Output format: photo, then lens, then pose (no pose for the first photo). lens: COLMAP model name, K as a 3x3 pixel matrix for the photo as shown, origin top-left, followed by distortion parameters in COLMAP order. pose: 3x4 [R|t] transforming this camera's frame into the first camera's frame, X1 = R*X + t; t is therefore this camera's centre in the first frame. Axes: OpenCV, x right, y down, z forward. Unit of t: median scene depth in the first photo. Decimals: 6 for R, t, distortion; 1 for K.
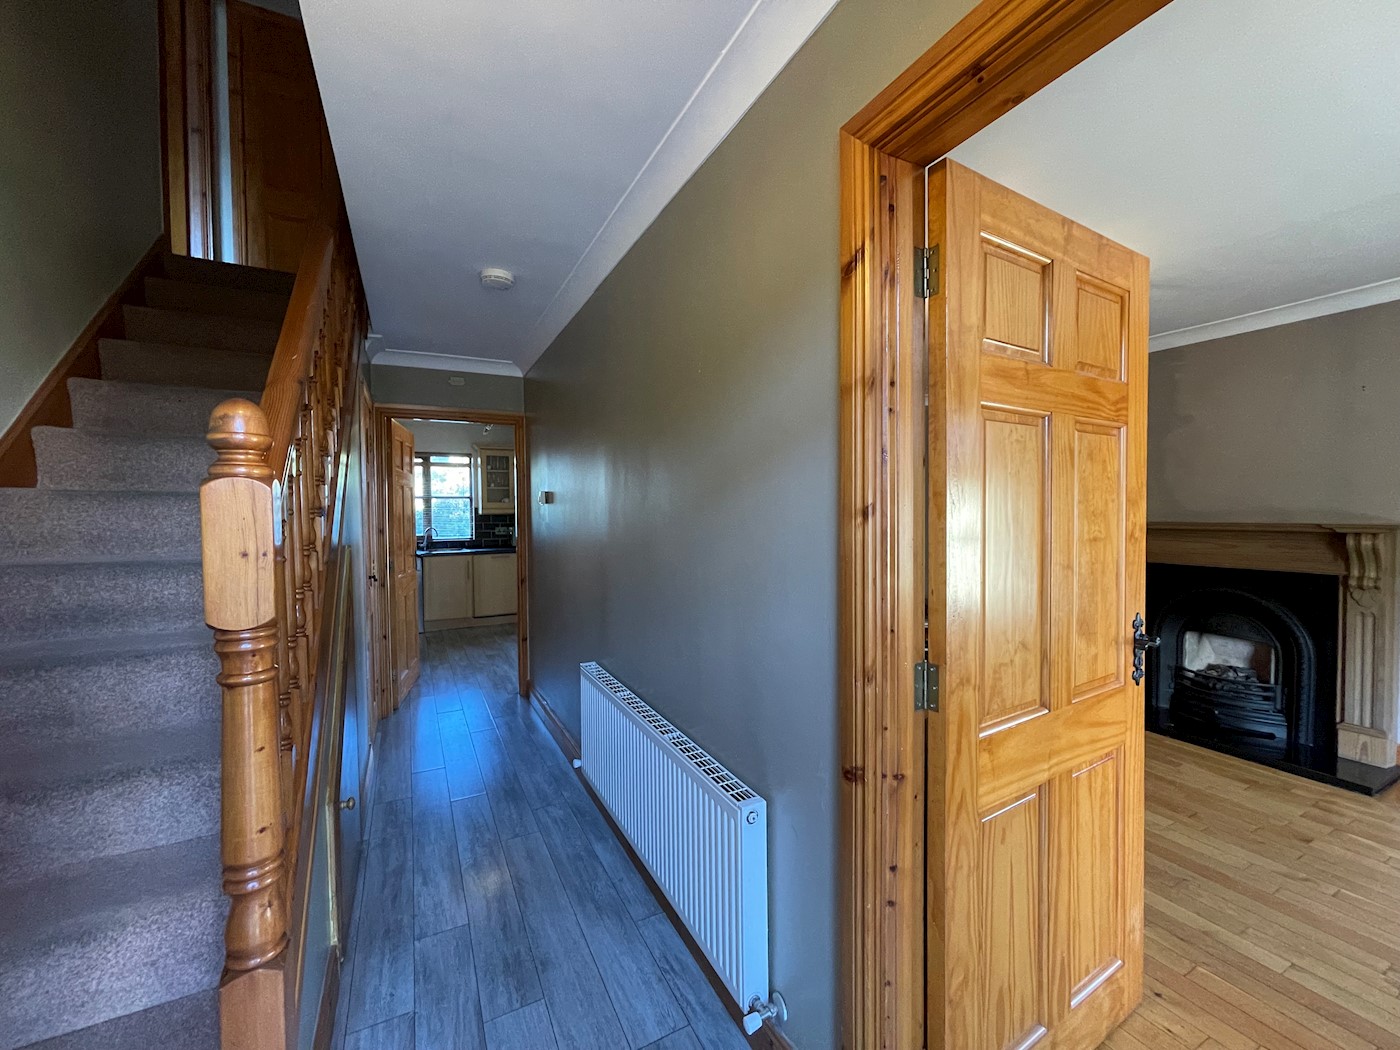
lens RADIAL K [[556.0, 0, 689.3], [0, 556.0, 522.6], [0, 0, 1]] dist [-0.002628, -0.000335]
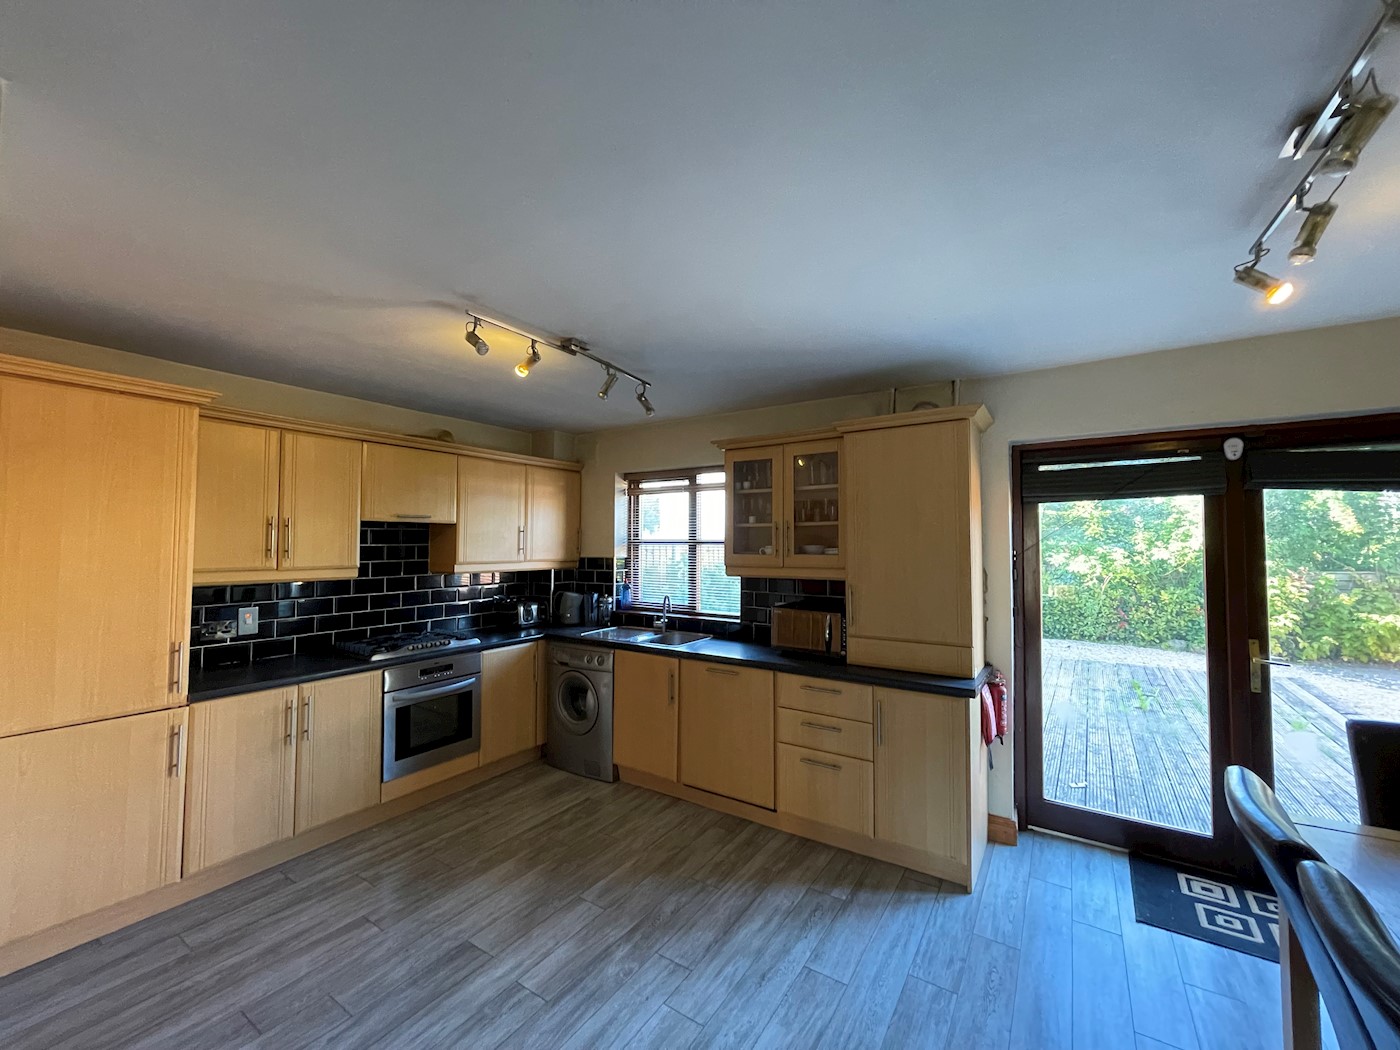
lens RADIAL K [[556.0, 0, 695.2], [0, 556.0, 527.0], [0, 0, 1]] dist [-0.002628, -0.000335]
pose [[0.483565, -0.019650, -0.875088, 0.153952], [-0.023843, 0.999081, -0.035609, -0.101507], [0.874984, 0.038084, 0.482652, 1.674042]]
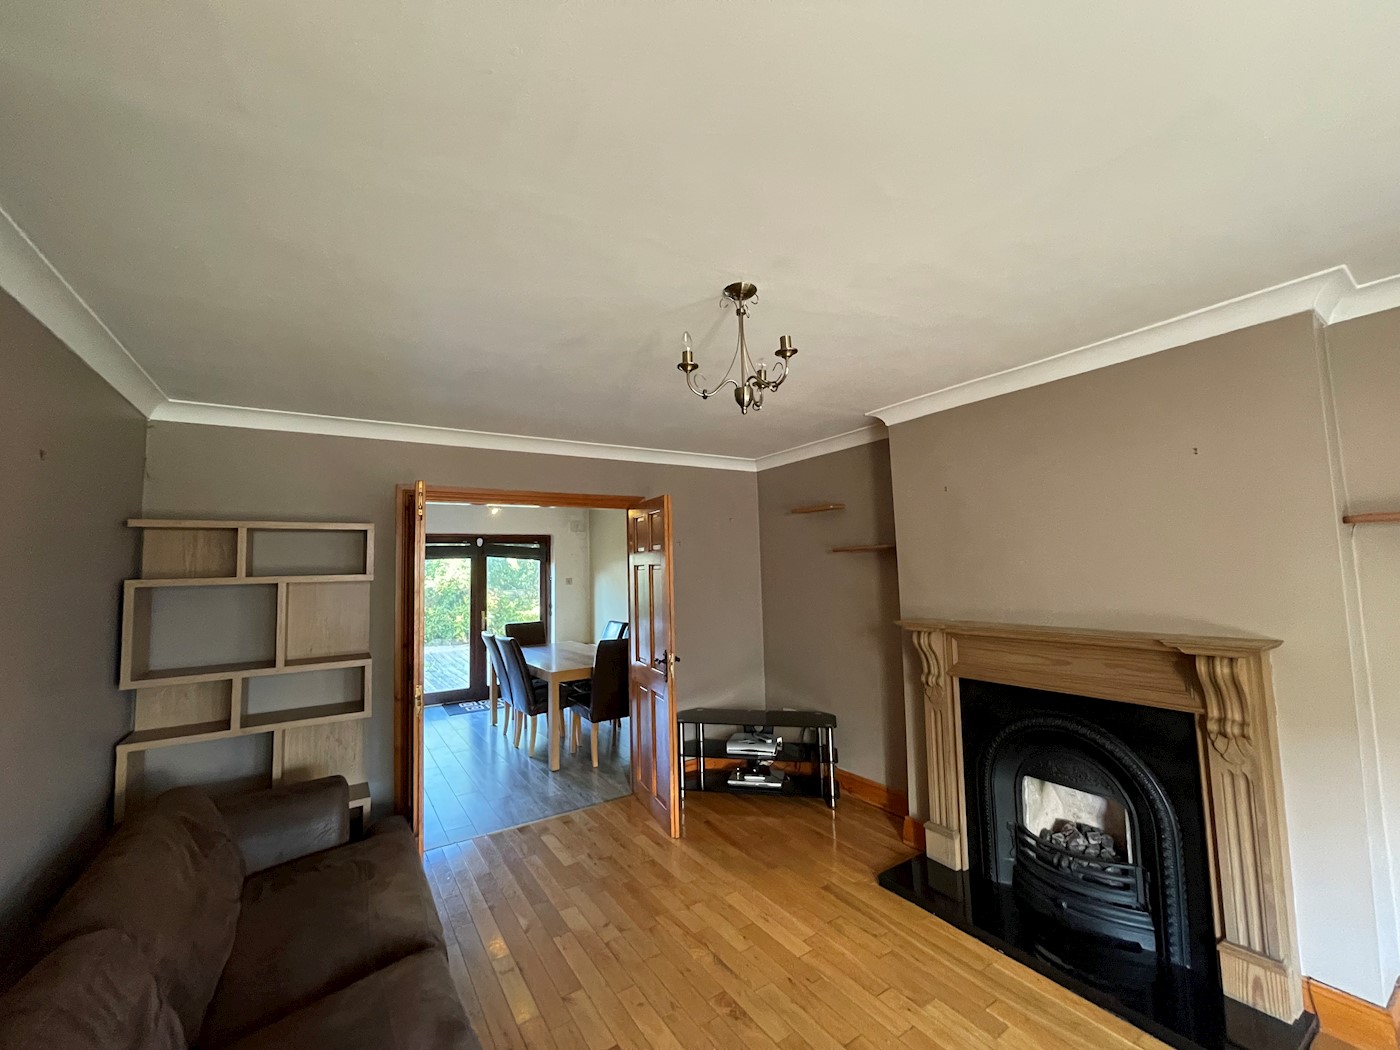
lens RADIAL K [[556.0, 0, 707.5], [0, 556.0, 527.8], [0, 0, 1]] dist [-0.002628, -0.000335]
pose [[0.991491, -0.014320, 0.129388, 0.464372], [0.027112, 0.994851, -0.097654, -0.074185], [-0.127324, 0.100331, 0.986774, 0.357569]]
